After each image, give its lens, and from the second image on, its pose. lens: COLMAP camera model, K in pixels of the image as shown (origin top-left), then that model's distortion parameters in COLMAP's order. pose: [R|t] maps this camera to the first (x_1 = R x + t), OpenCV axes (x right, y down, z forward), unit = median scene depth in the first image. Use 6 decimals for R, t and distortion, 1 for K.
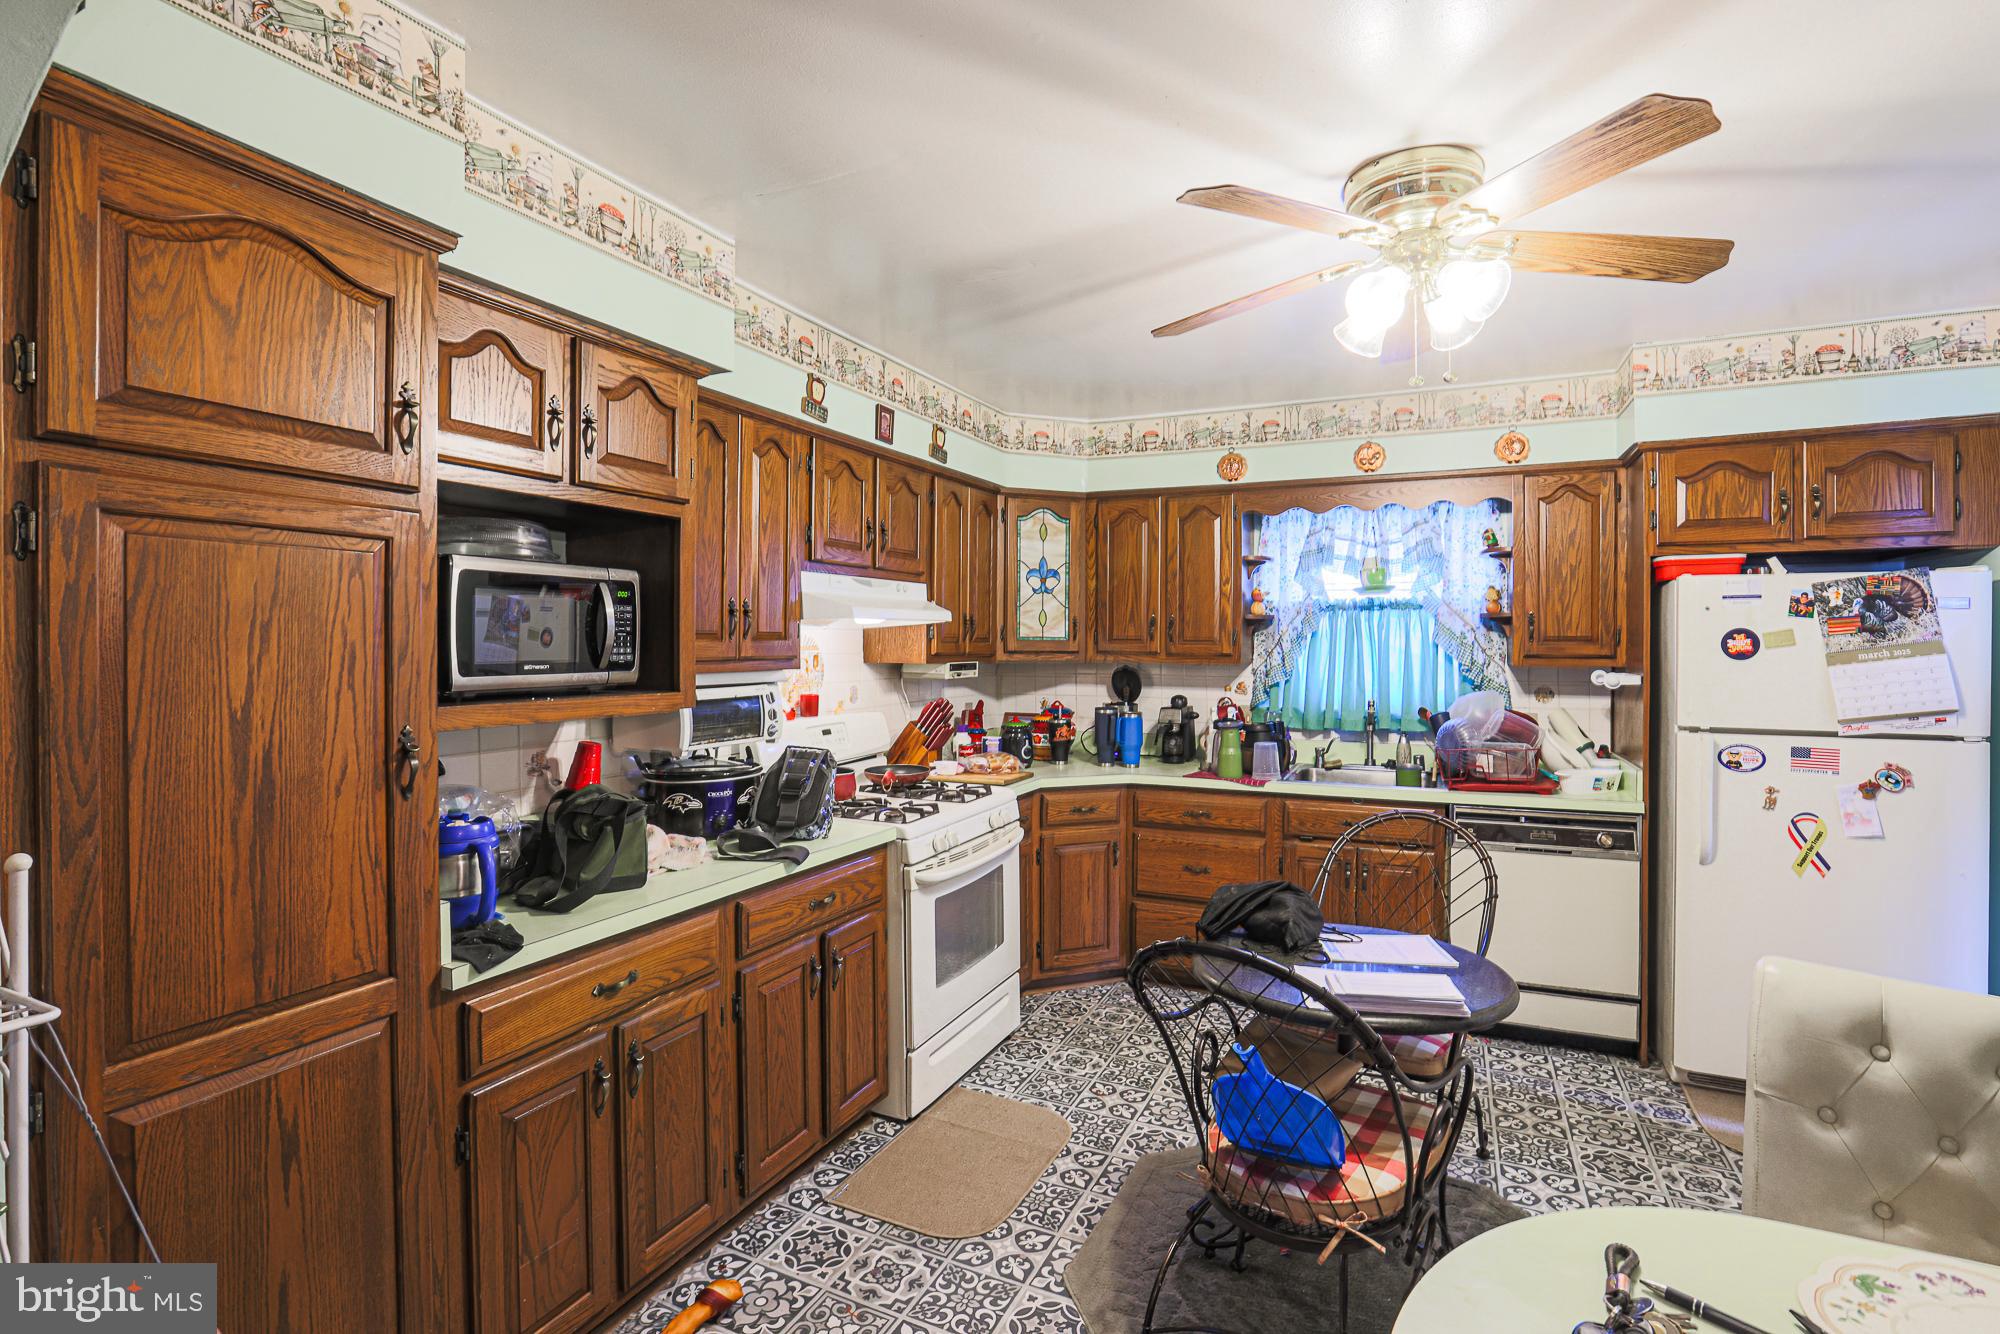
lens RADIAL K [[940.1, 0, 1030.2], [0, 940.1, 616.6], [0, 0, 1]] dist [-0.001824, 0.000111]
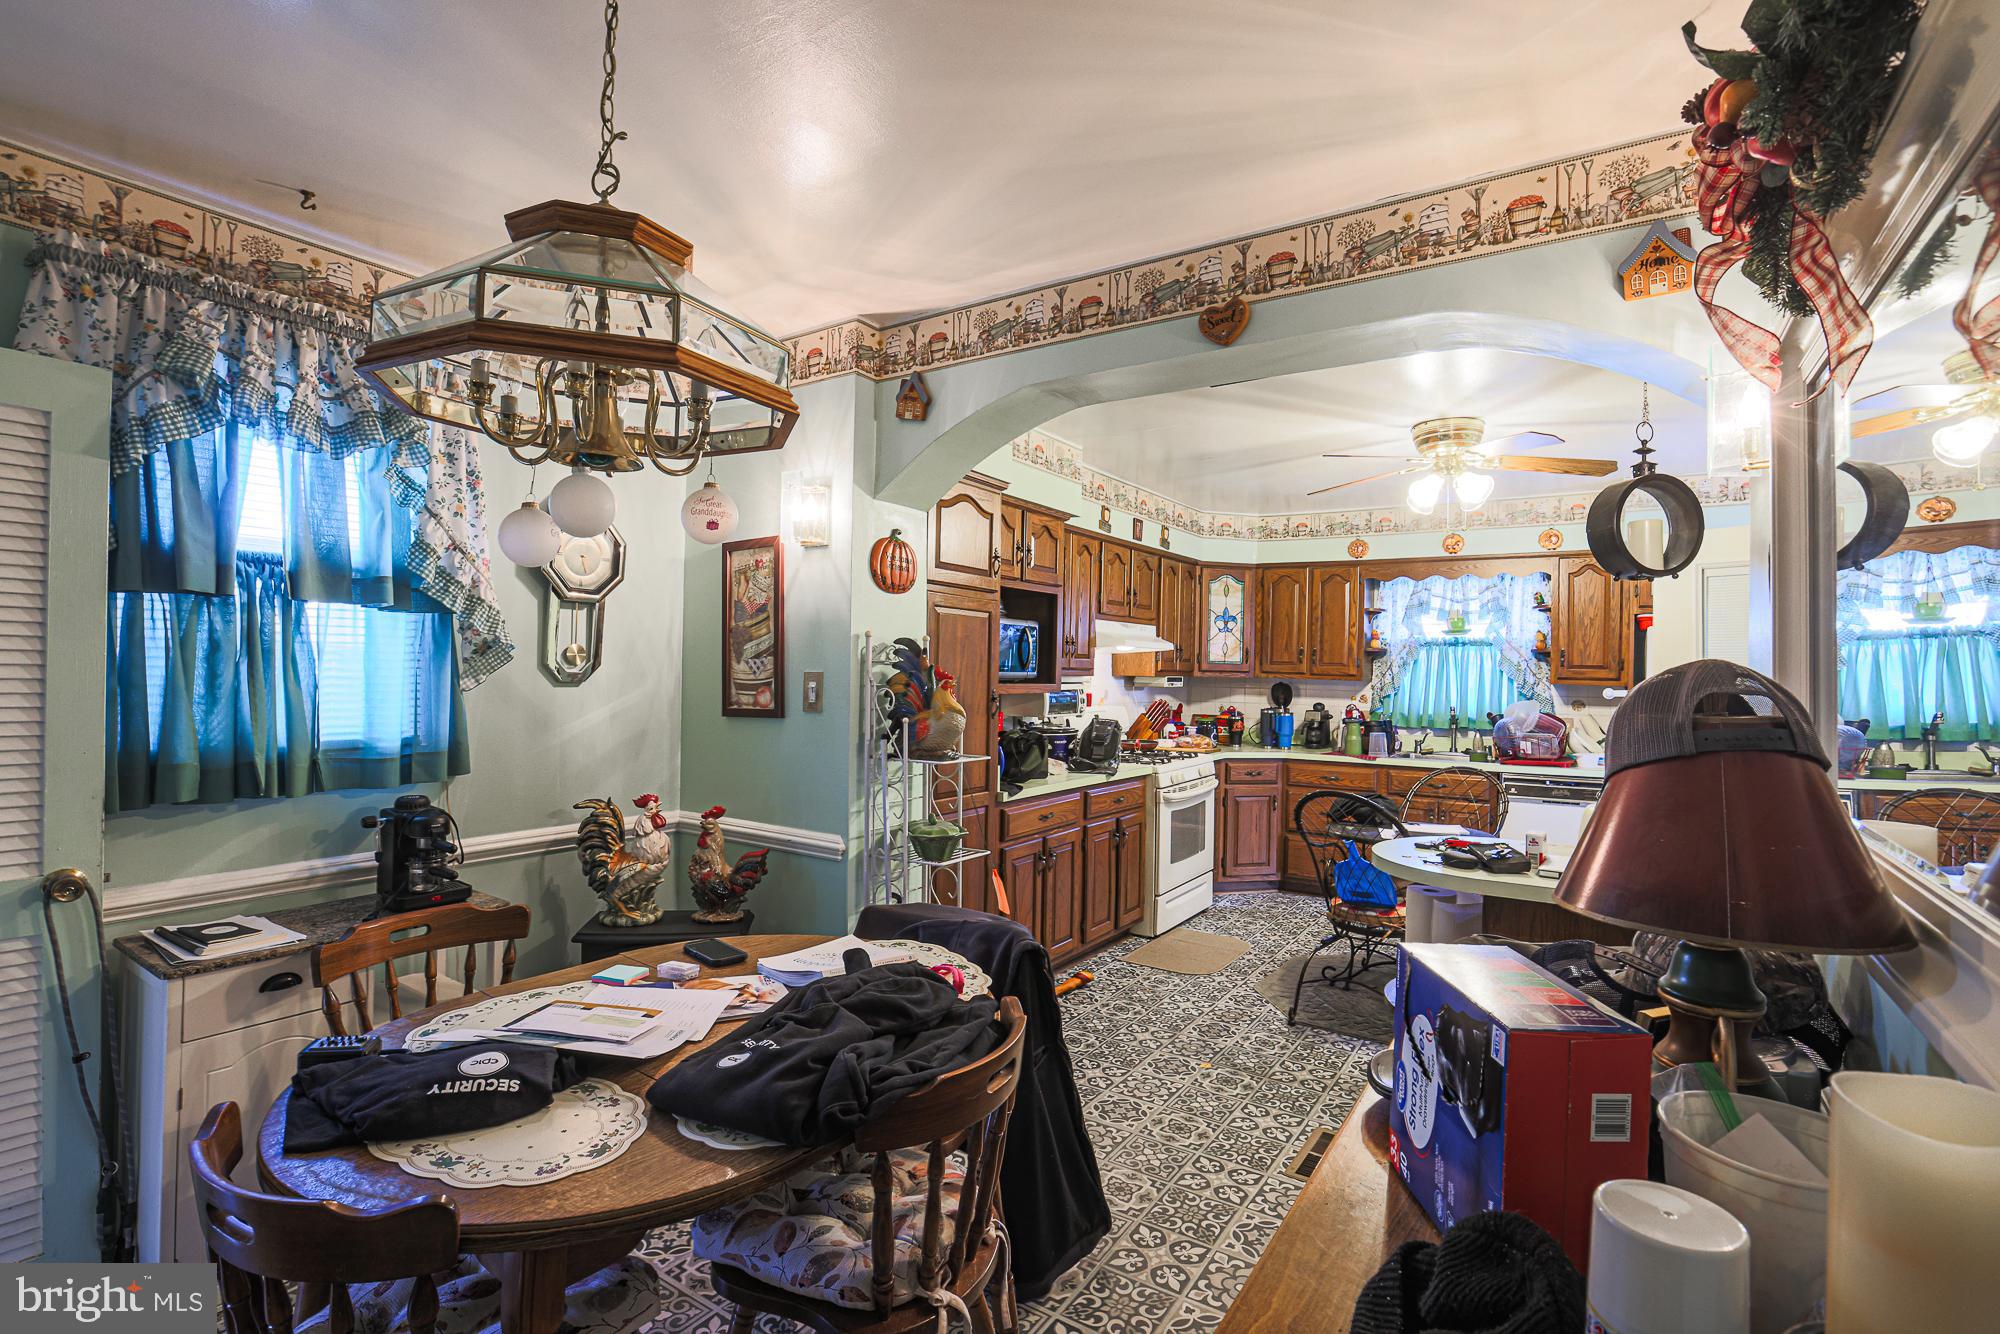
lens RADIAL K [[914.1, 0, 1030.0], [0, 914.1, 657.0], [0, 0, 1]] dist [-0.011089, 0.000407]
pose [[0.989093, 0.014070, -0.146622, -0.088515], [-0.012453, 0.999851, 0.011937, 0.001842], [0.146768, -0.009981, 0.989121, -0.526335]]
